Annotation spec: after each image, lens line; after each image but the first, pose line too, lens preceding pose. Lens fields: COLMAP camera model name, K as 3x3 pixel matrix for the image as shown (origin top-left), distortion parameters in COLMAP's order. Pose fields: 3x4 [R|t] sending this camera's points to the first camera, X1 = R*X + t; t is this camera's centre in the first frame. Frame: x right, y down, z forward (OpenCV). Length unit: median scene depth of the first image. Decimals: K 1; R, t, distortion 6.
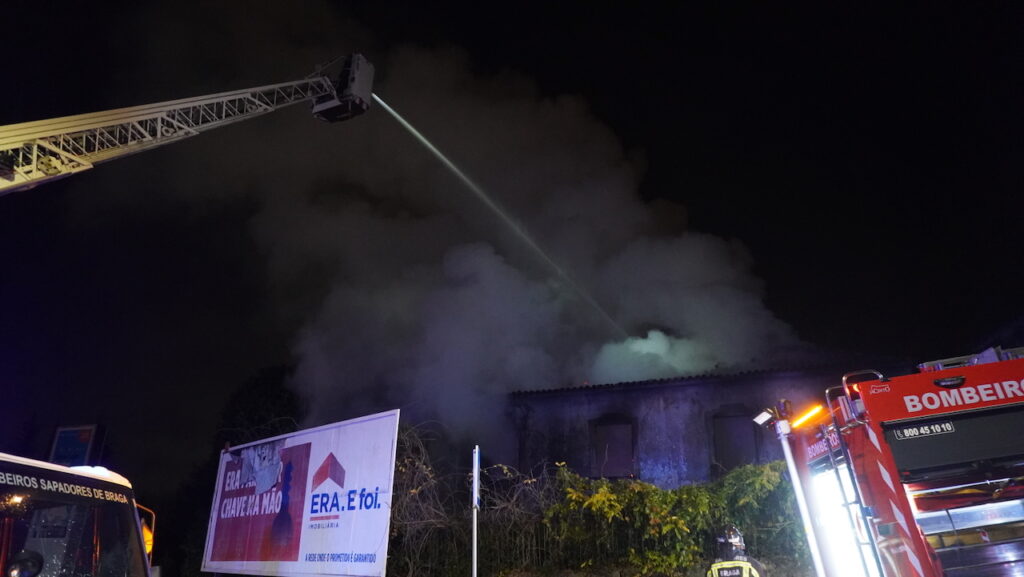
lens RADIAL K [[690.7, 0, 510.5], [0, 690.7, 291.4], [0, 0, 1]] dist [-0.049342, 0.041017]
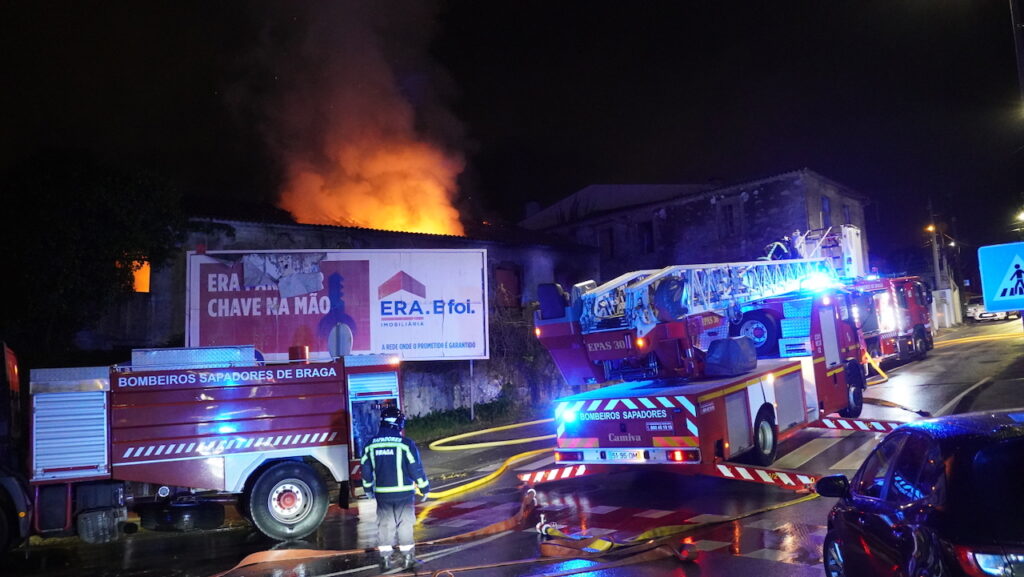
lens RADIAL K [[887.1, 0, 510.1], [0, 887.1, 292.7], [0, 0, 1]] dist [-0.020695, 0.013808]
pose [[0.603619, 0.078474, 0.793402, -2.041862], [-0.255330, 0.961759, 0.099128, 0.074487], [-0.755282, -0.262415, 0.600573, -0.252235]]
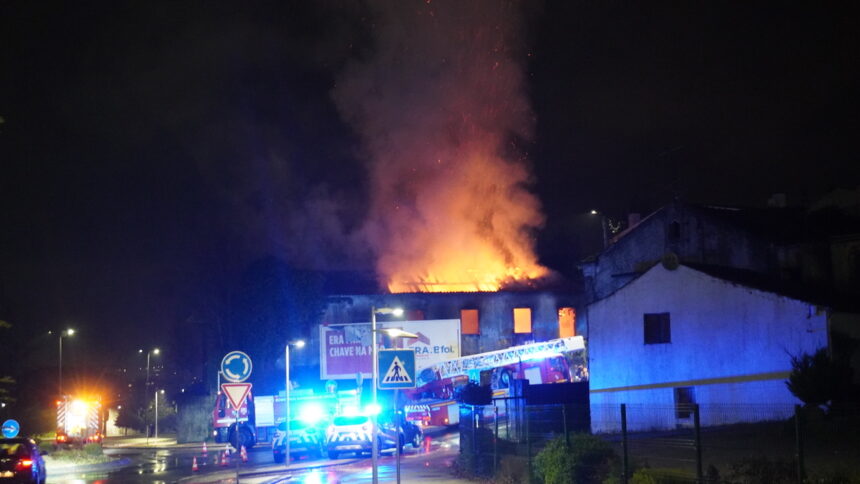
lens RADIAL K [[1300.4, 0, 430.0], [0, 1300.4, 242.0], [0, 0, 1]] dist [-0.008694, -0.007241]
pose [[0.851257, 0.023167, 0.524237, -3.927167], [-0.157044, 0.964484, 0.212387, -1.604861], [-0.500698, -0.263124, 0.824662, -4.193647]]
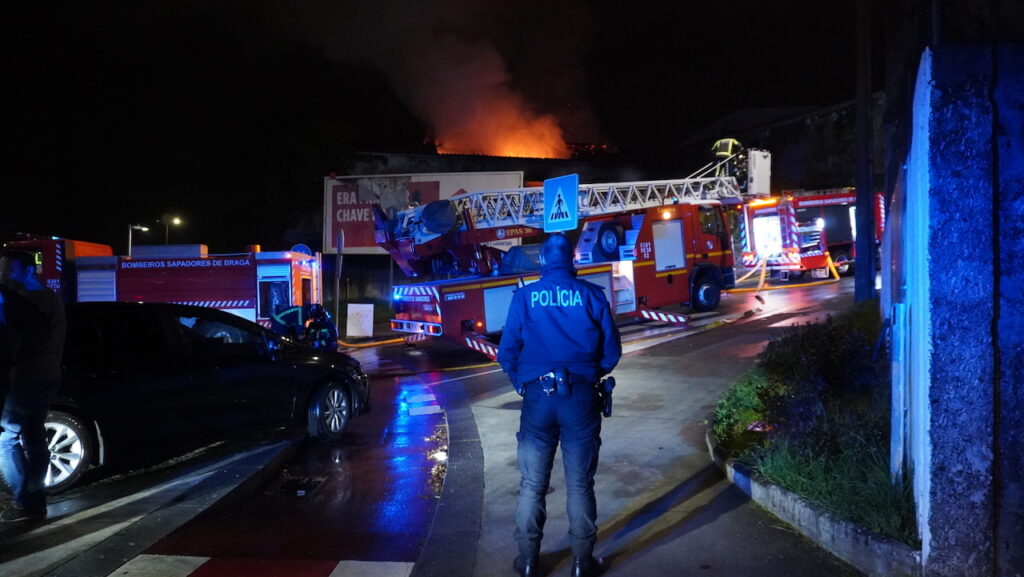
lens RADIAL K [[690.7, 0, 510.5], [0, 690.7, 291.4], [0, 0, 1]] dist [-0.049342, 0.041017]
pose [[0.848849, 0.003572, 0.528623, -1.532745], [-0.198699, 0.928807, 0.312789, -0.147092], [-0.489871, -0.370547, 0.789127, -0.812954]]
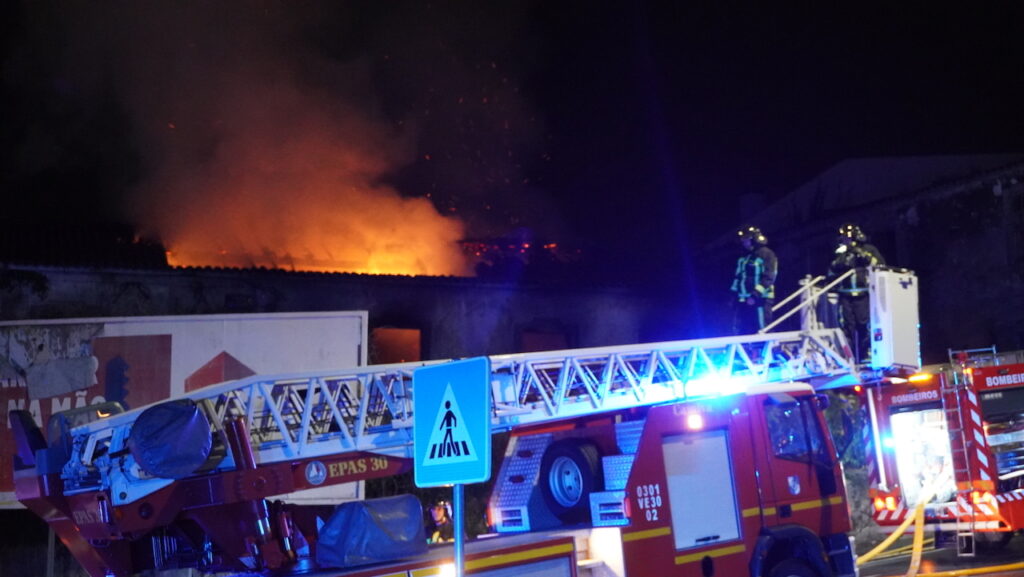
lens RADIAL K [[1619.2, 0, 512.0], [0, 1619.2, 288.5], [0, 0, 1]] dist [0.010824, -0.037392]
pose [[0.789083, 0.090160, 0.607634, -1.547721], [-0.208787, 0.969646, 0.127258, -0.184873], [-0.577716, -0.227283, 0.783956, -0.825517]]
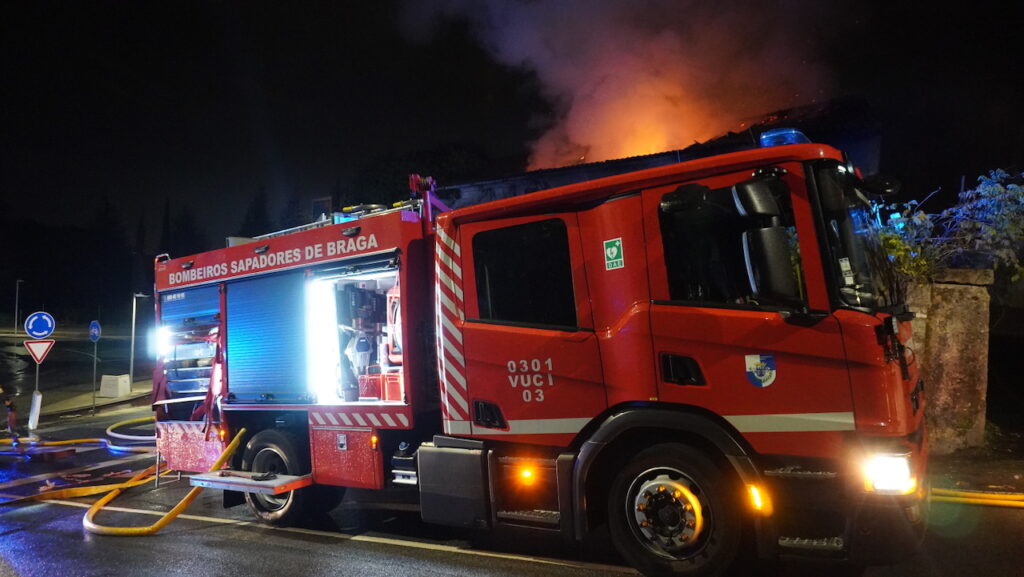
lens RADIAL K [[690.7, 0, 510.5], [0, 690.7, 291.4], [0, 0, 1]] dist [-0.049342, 0.041017]
pose [[0.898295, 0.025756, -0.438638, 0.906180], [0.138974, 0.930379, 0.339236, -0.102285], [0.416837, -0.365693, 0.832175, 0.023084]]
